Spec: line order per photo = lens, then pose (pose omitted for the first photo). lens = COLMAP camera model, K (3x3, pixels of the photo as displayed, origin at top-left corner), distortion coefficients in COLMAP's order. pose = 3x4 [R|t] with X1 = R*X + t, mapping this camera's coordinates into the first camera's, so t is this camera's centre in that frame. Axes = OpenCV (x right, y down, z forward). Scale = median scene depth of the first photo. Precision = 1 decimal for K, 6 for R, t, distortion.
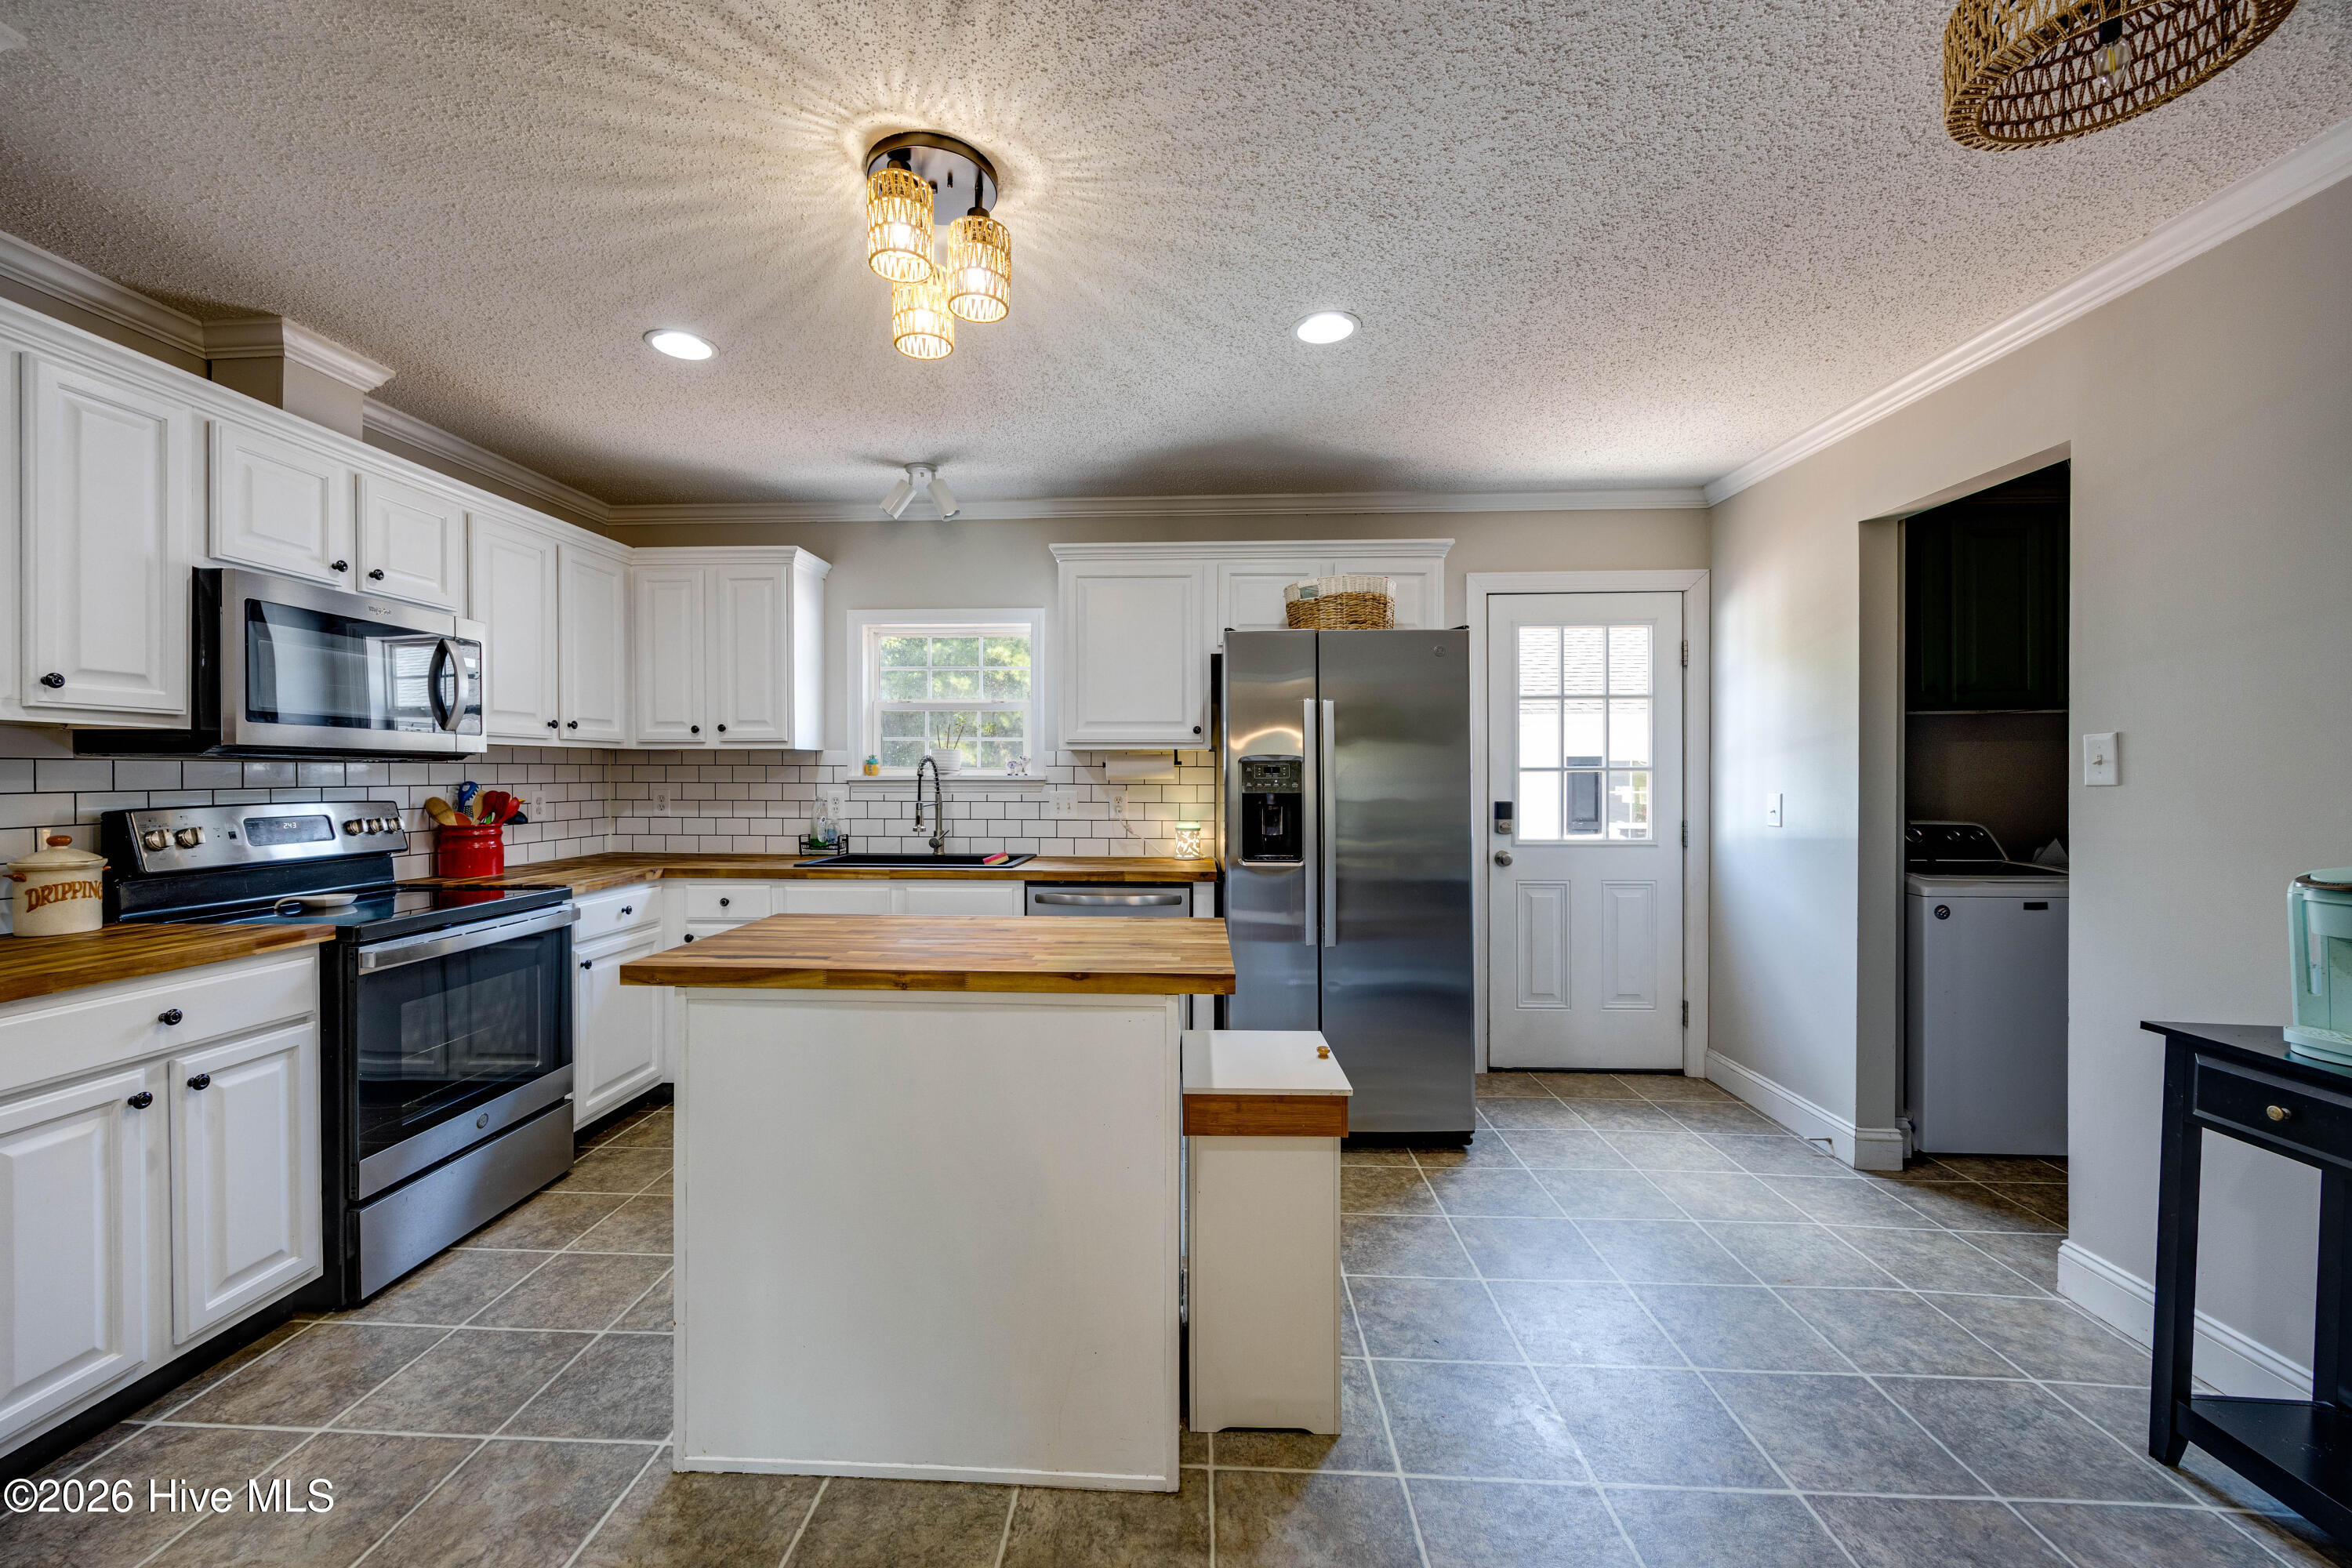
lens RADIAL K [[919.3, 0, 1149.0], [0, 919.3, 780.2], [0, 0, 1]] dist [0.000980, -0.000046]
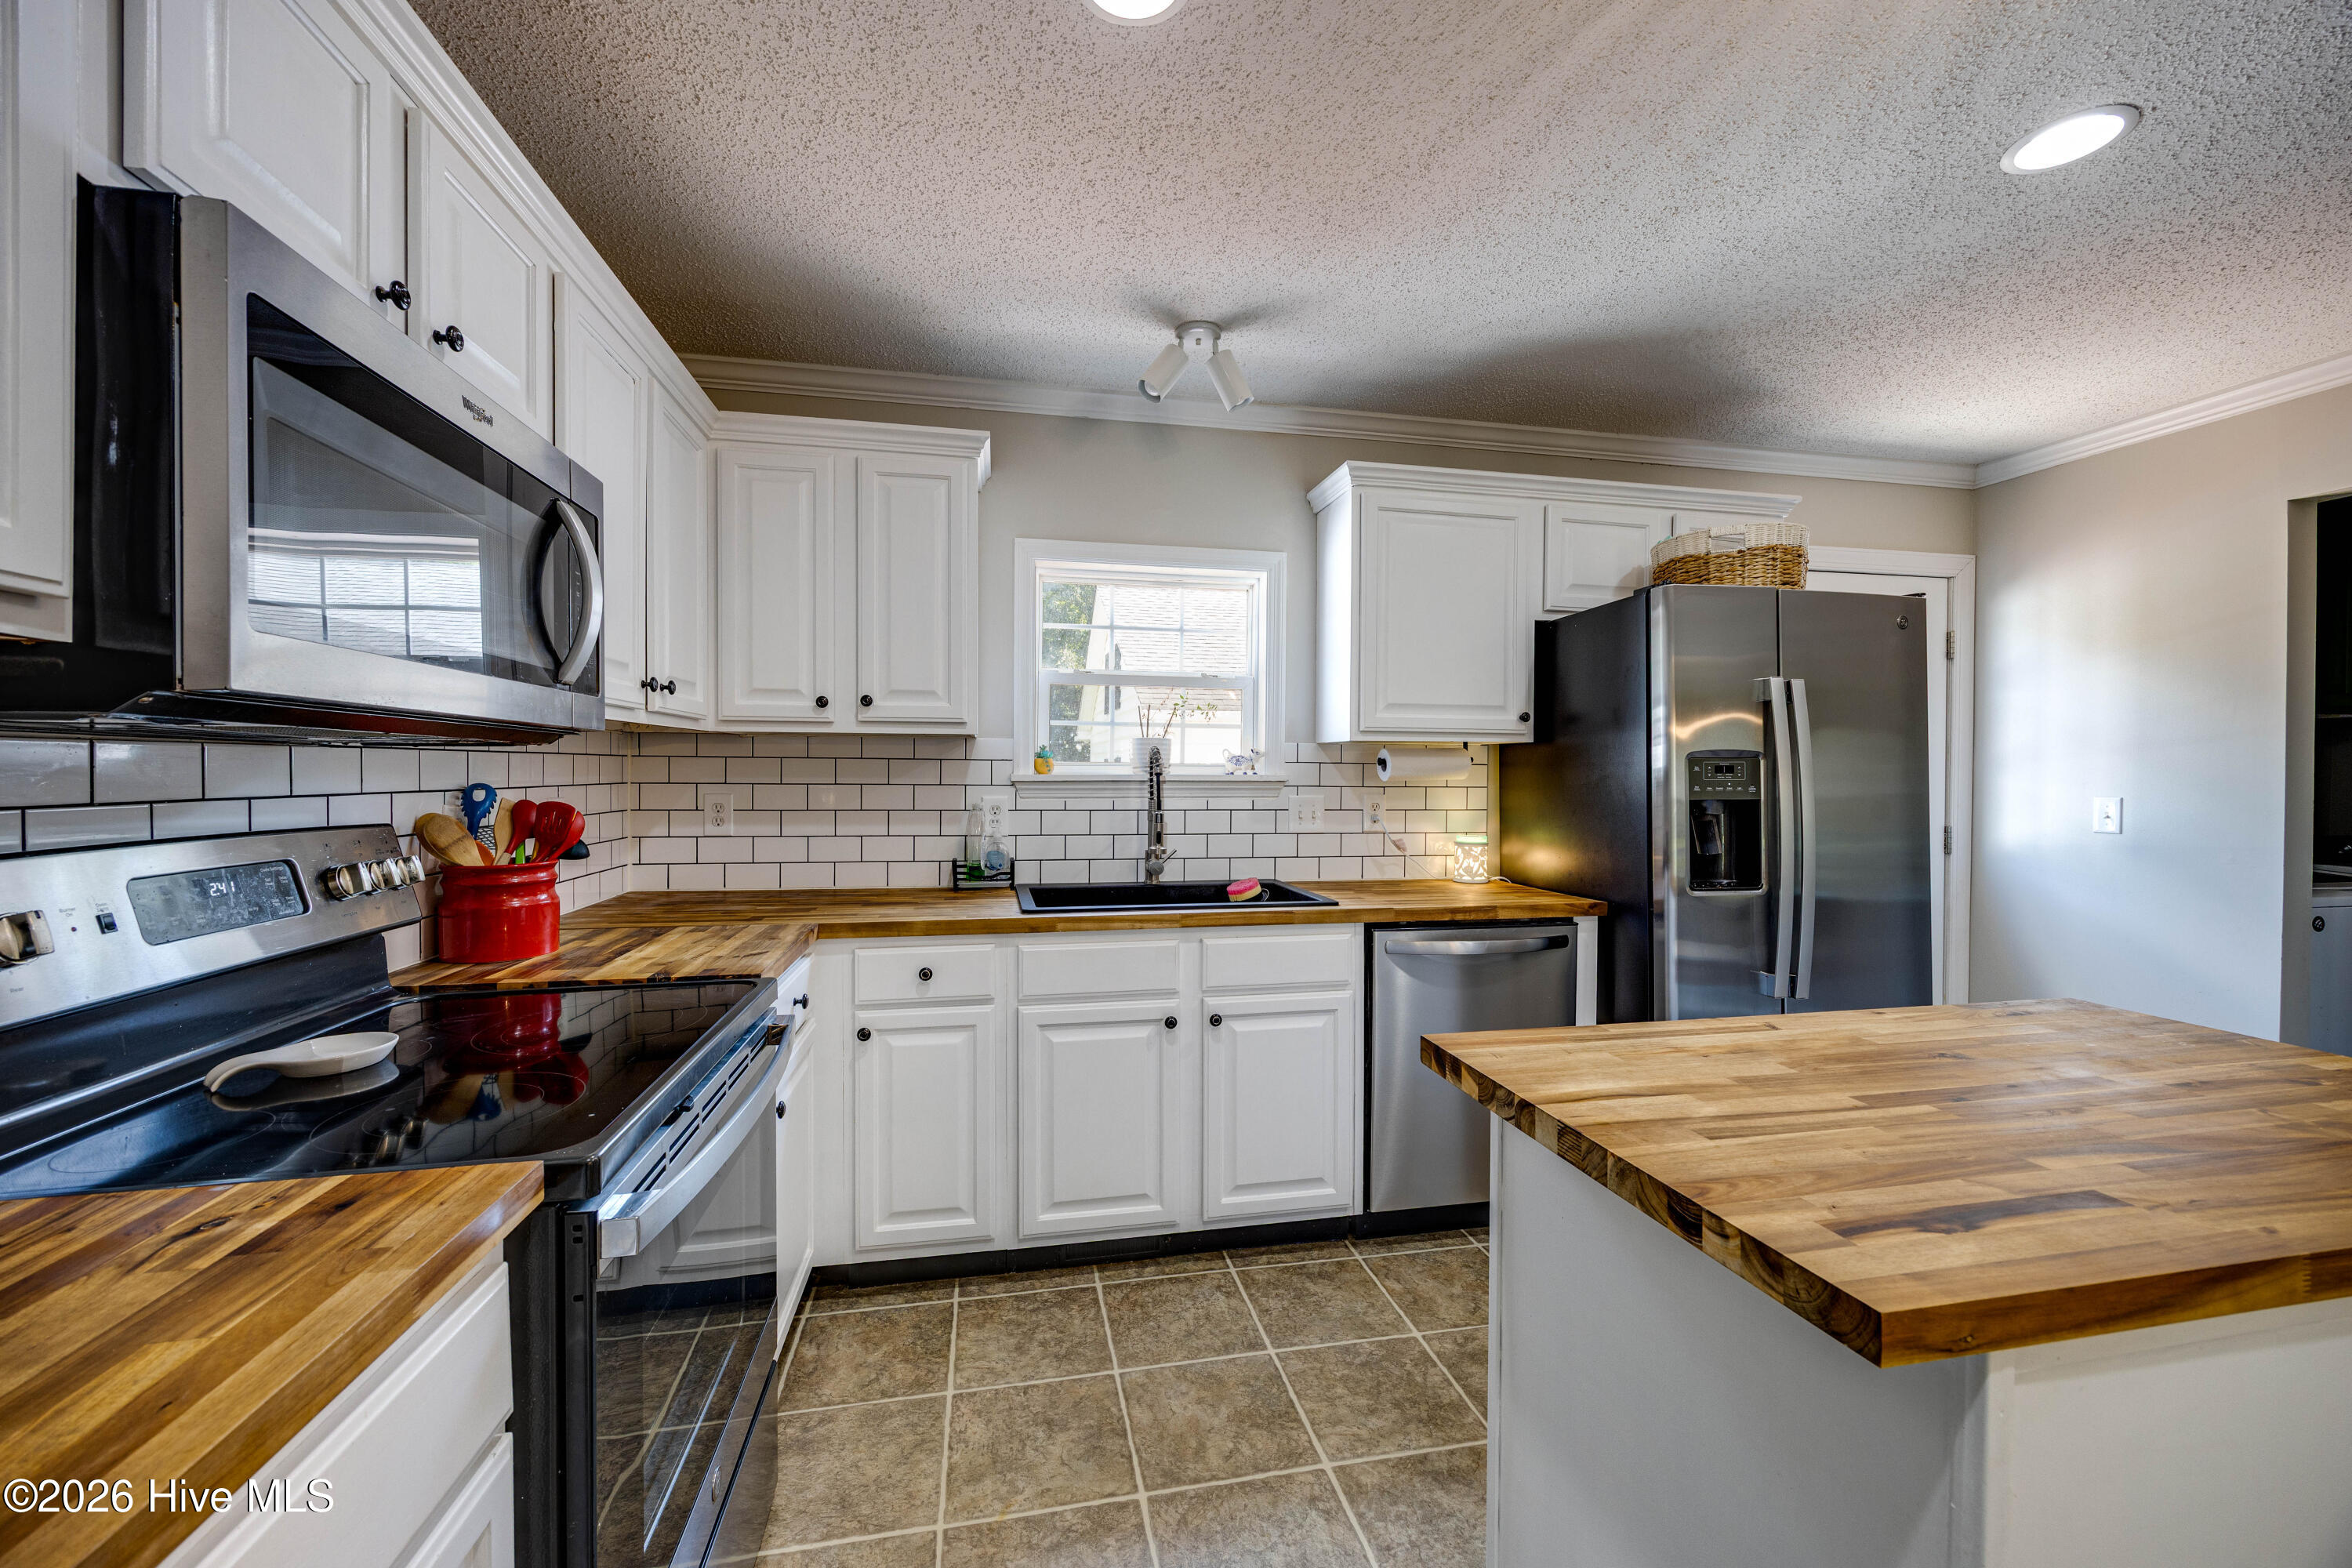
lens RADIAL K [[906.6, 0, 1168.9], [0, 906.6, 780.9], [0, 0, 1]] dist [-0.002315, 0.000009]
pose [[0.968679, 0.001551, 0.248313, -0.442760], [-0.002389, 0.999992, 0.003077, -0.002500], [-0.248306, -0.003574, 0.968675, 0.345347]]
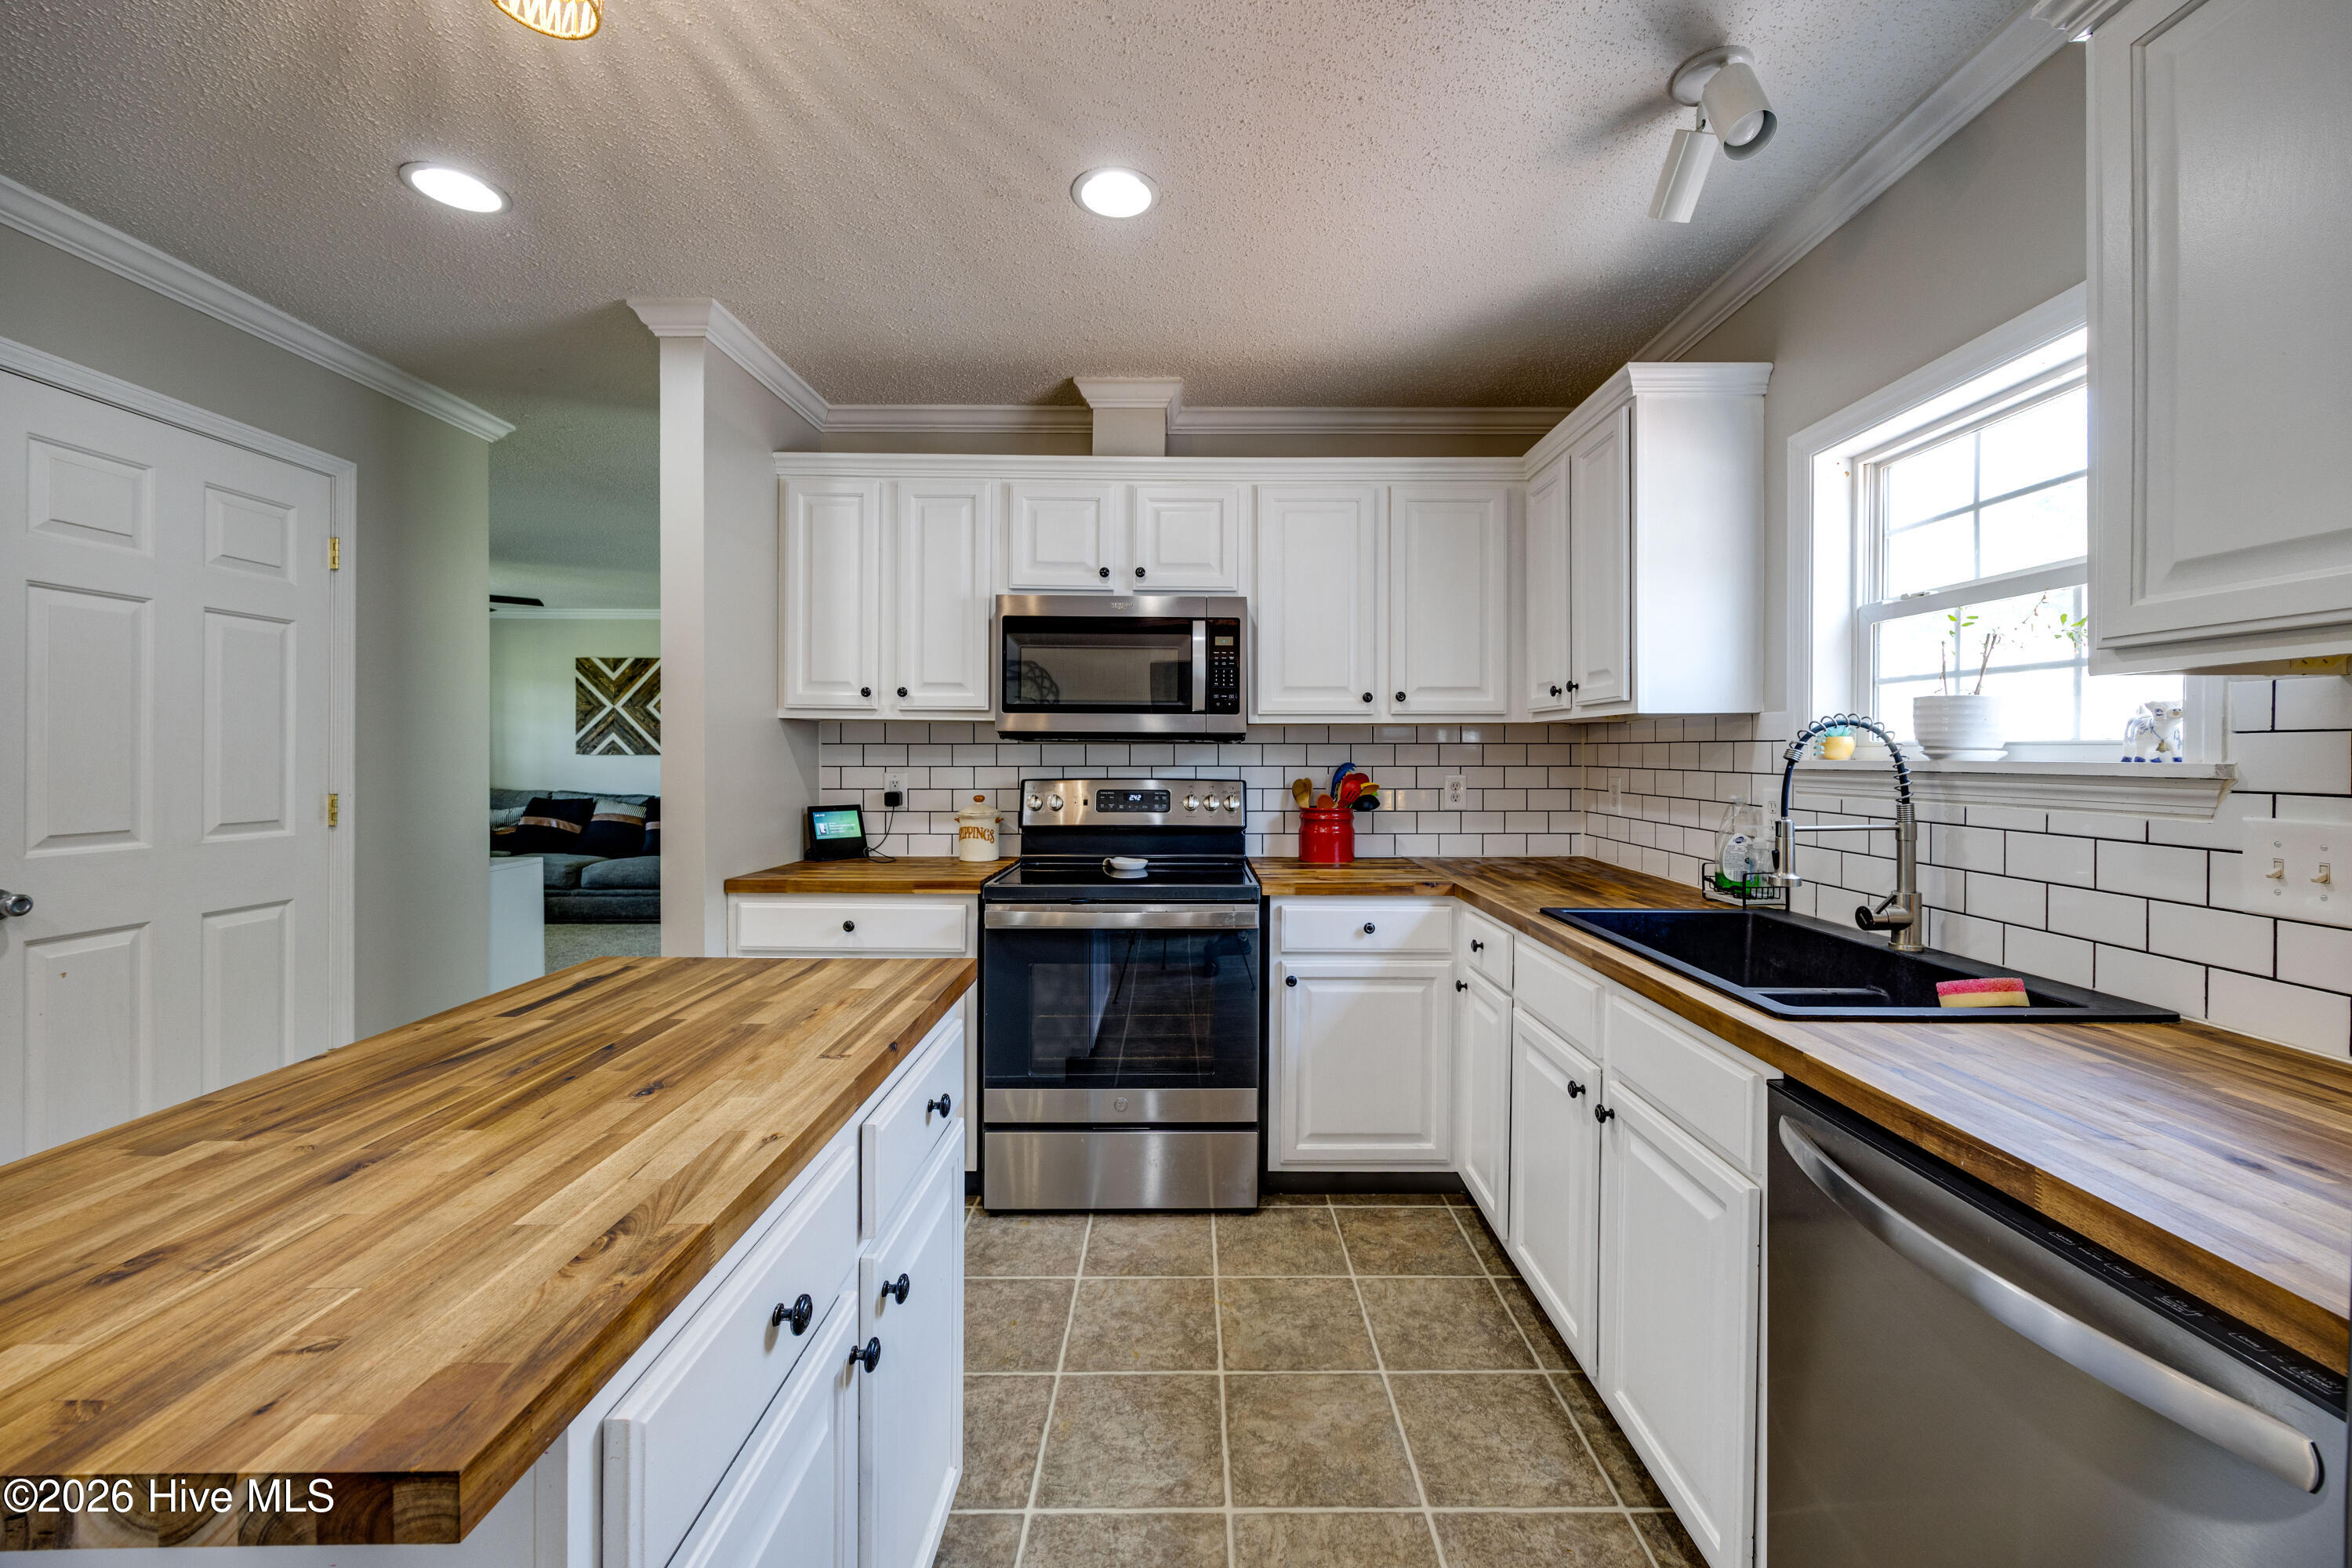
lens RADIAL K [[910.6, 0, 1198.5], [0, 910.6, 762.0], [0, 0, 1]] dist [-0.002211, -0.000060]
pose [[0.065418, 0.009342, -0.997814, 0.183310], [-0.009590, 0.999916, 0.008733, -0.005602], [0.997812, 0.008998, 0.065502, 0.734268]]
